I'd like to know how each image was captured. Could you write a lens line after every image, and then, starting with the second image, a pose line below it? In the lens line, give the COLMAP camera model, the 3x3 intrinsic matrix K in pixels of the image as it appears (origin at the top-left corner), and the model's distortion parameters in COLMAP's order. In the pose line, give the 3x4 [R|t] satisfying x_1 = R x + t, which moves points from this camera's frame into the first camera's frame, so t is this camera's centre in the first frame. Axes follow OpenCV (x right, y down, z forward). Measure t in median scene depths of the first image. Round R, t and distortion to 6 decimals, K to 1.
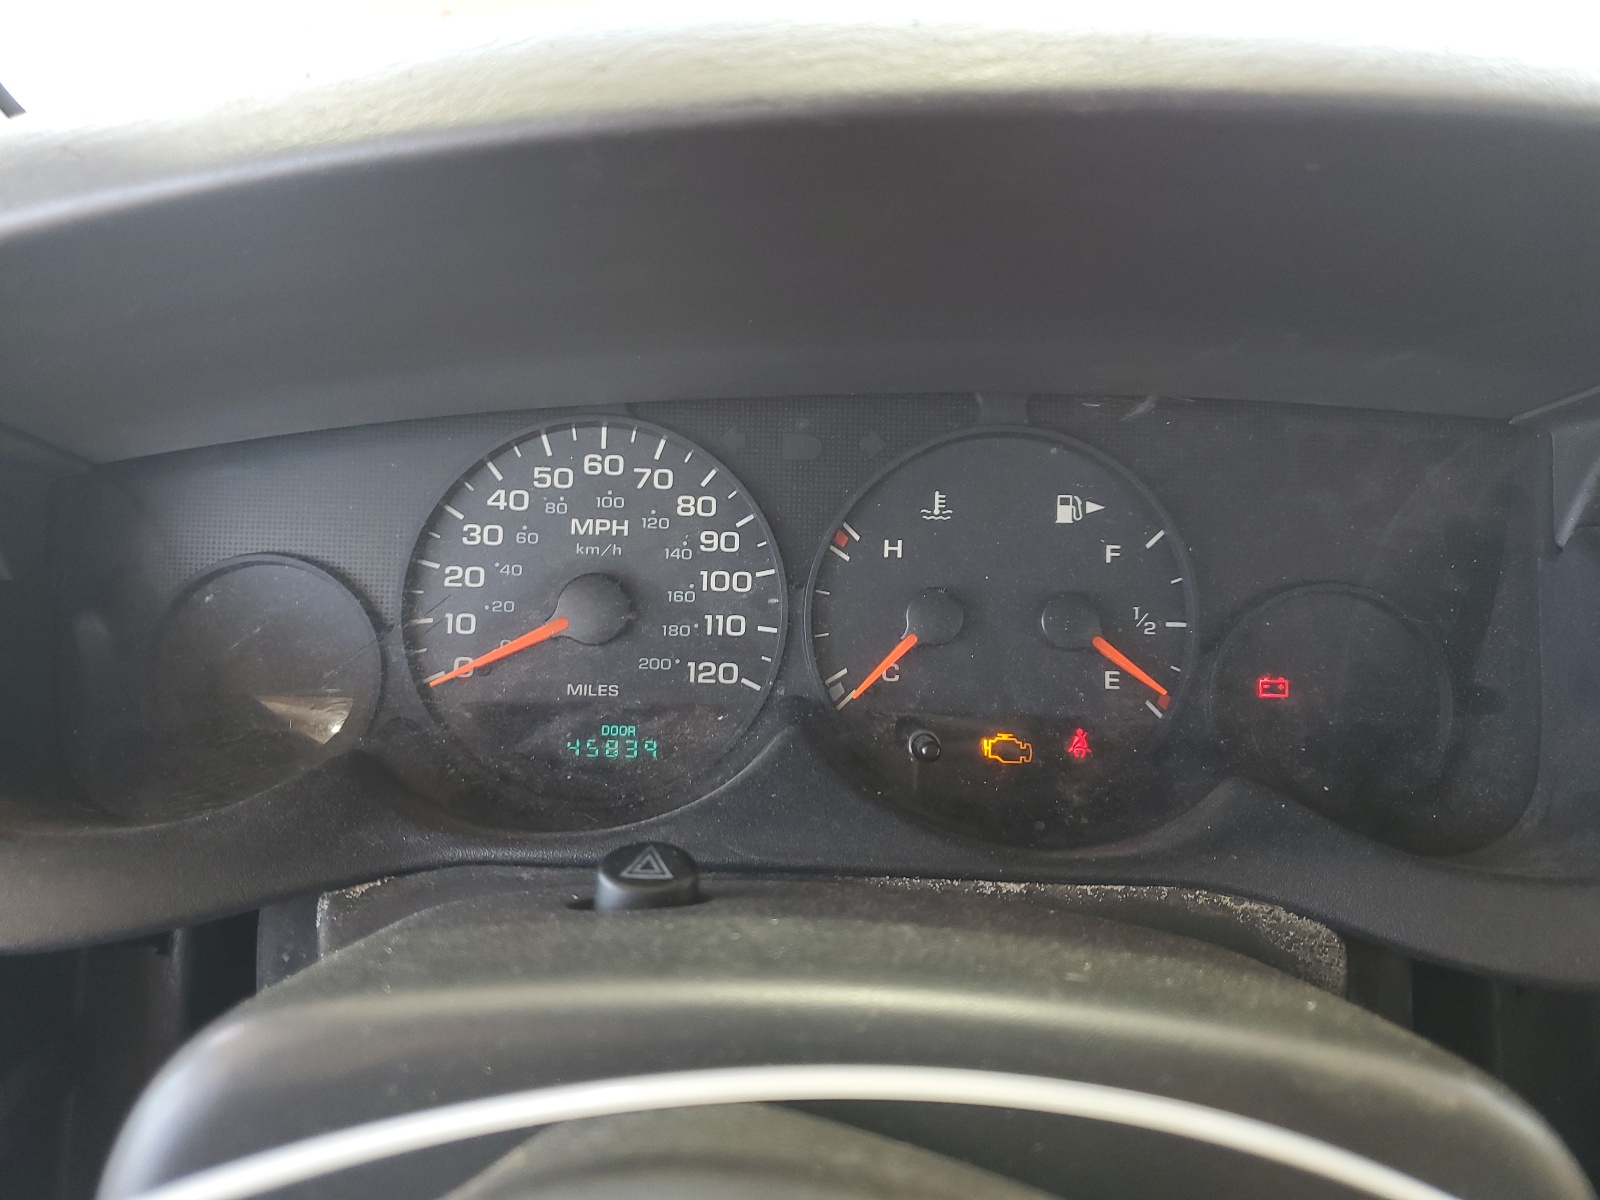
lens RADIAL K [[1218.8, 0, 801.5], [0, 1218.8, 602.0], [0, 0, 1]] dist [0.005313, 0.000102]
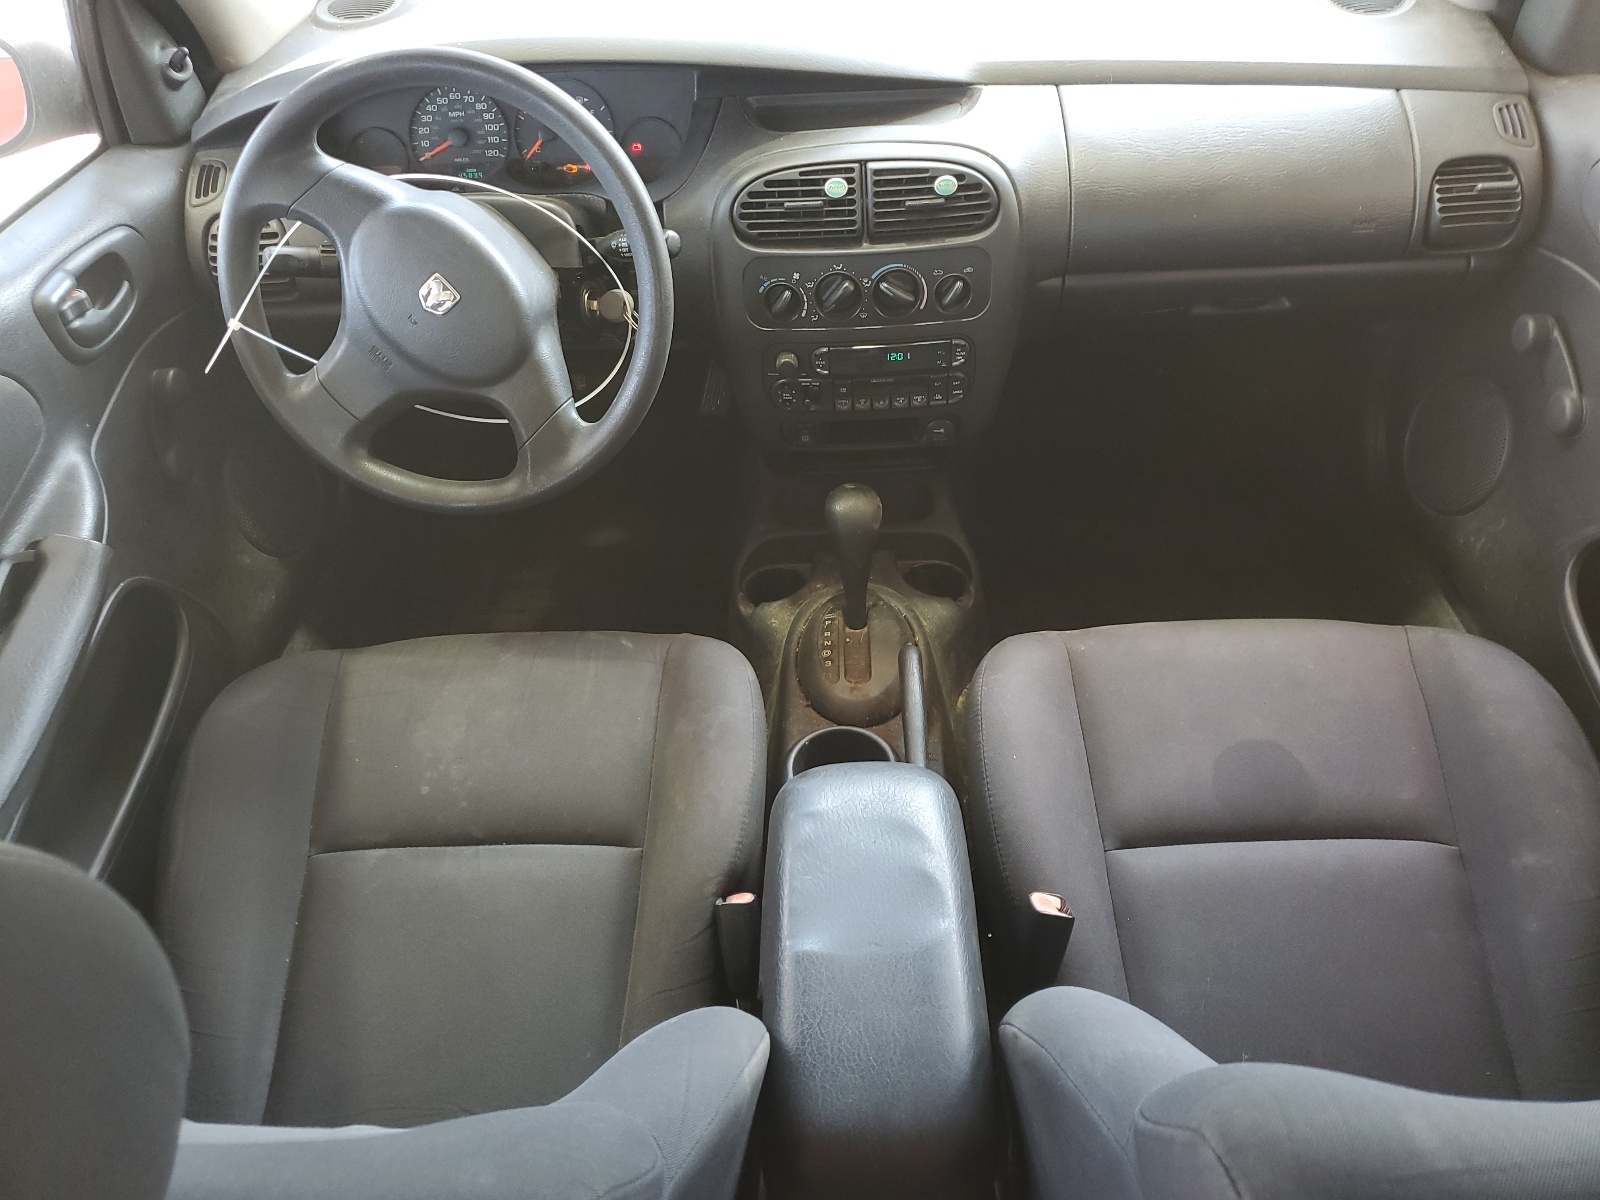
lens RADIAL K [[1218.8, 0, 796.3], [0, 1218.8, 600.2], [0, 0, 1]] dist [0.005313, 0.000102]
pose [[0.997578, -0.047041, -0.051242, 1.014377], [0.063591, 0.915294, 0.397736, -0.120404], [0.028192, -0.400031, 0.916068, -3.059437]]
